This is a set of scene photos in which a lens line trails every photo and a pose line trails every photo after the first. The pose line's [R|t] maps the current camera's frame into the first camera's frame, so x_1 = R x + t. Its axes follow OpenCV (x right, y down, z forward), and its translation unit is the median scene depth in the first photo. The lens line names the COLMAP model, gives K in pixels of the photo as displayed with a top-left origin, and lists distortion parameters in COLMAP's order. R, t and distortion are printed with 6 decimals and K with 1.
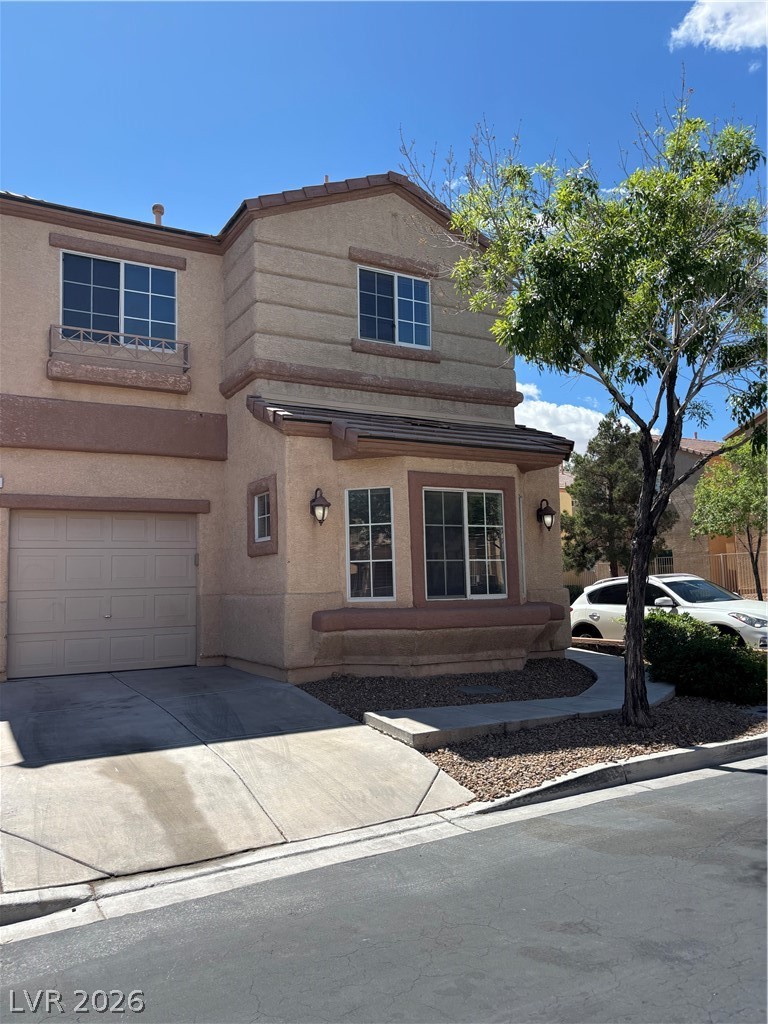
lens RADIAL K [[779.1, 0, 382.5], [0, 779.1, 508.6], [0, 0, 1]] dist [0.037336, -0.052389]
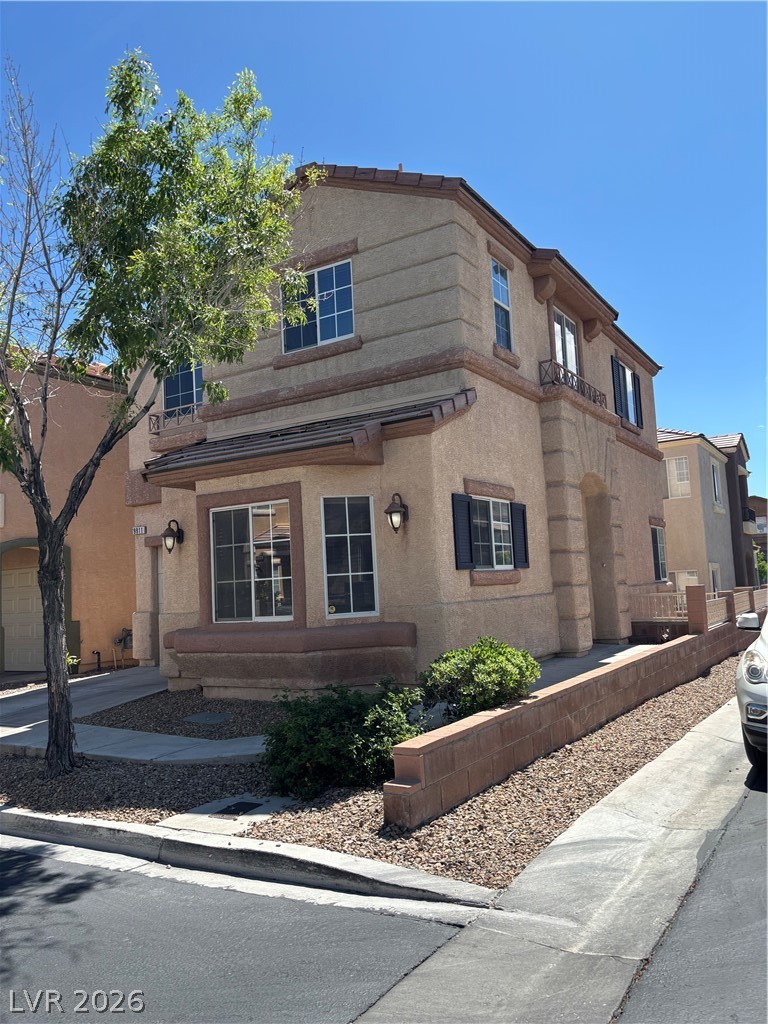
lens RADIAL K [[779.1, 0, 384.8], [0, 779.1, 516.6], [0, 0, 1]] dist [0.037336, -0.052389]
pose [[0.501130, -0.086142, -0.861074, 0.984303], [0.127926, 0.991475, -0.024737, 0.033449], [0.855864, -0.097757, 0.507877, 0.653943]]
